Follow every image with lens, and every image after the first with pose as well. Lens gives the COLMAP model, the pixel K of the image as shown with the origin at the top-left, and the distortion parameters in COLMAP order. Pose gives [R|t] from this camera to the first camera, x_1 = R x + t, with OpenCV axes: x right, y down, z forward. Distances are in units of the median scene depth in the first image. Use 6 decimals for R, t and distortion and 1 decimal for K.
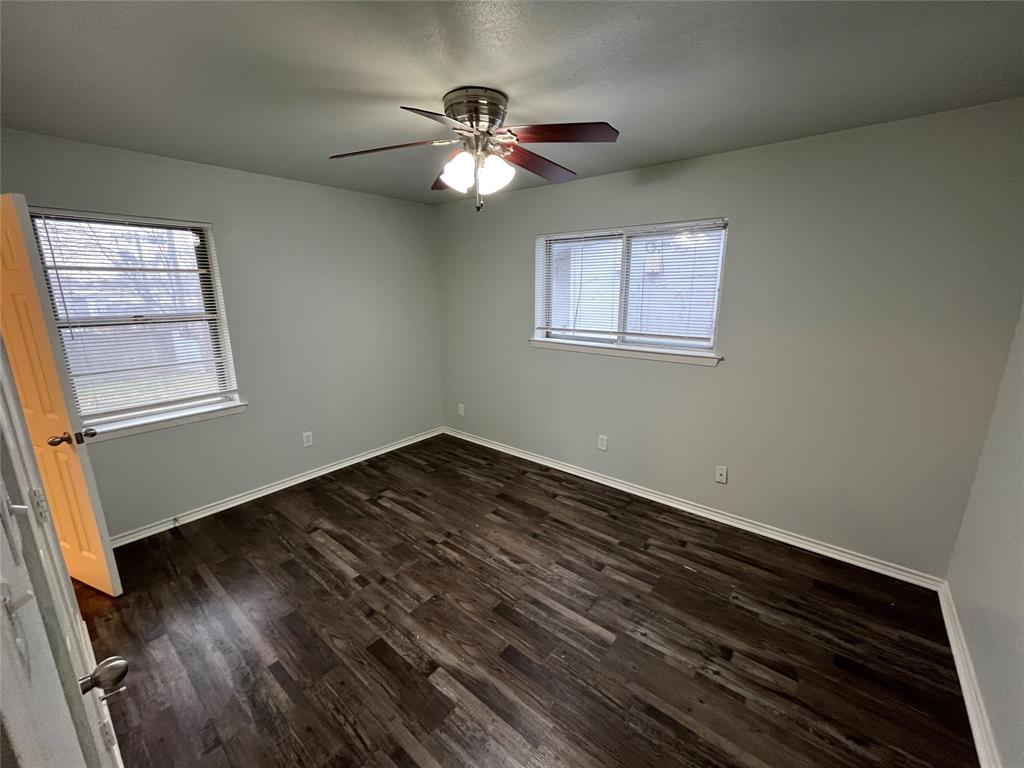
lens RADIAL K [[411.9, 0, 512.0], [0, 411.9, 384.0], [0, 0, 1]] dist [-0.001154, -0.000263]
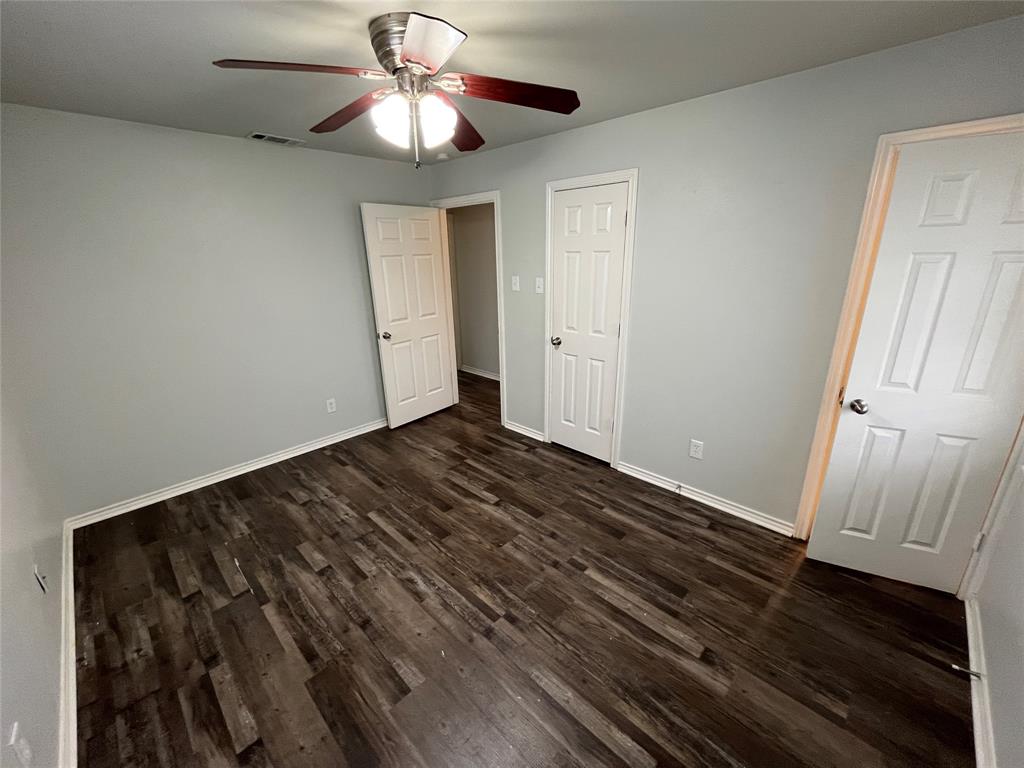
lens RADIAL K [[411.9, 0, 512.0], [0, 411.9, 384.0], [0, 0, 1]] dist [-0.001154, -0.000263]
pose [[-0.996381, -0.006992, 0.084713, -0.276501], [0.037973, 0.855024, 0.517197, -0.367104], [-0.076048, 0.518542, -0.851664, 1.528886]]
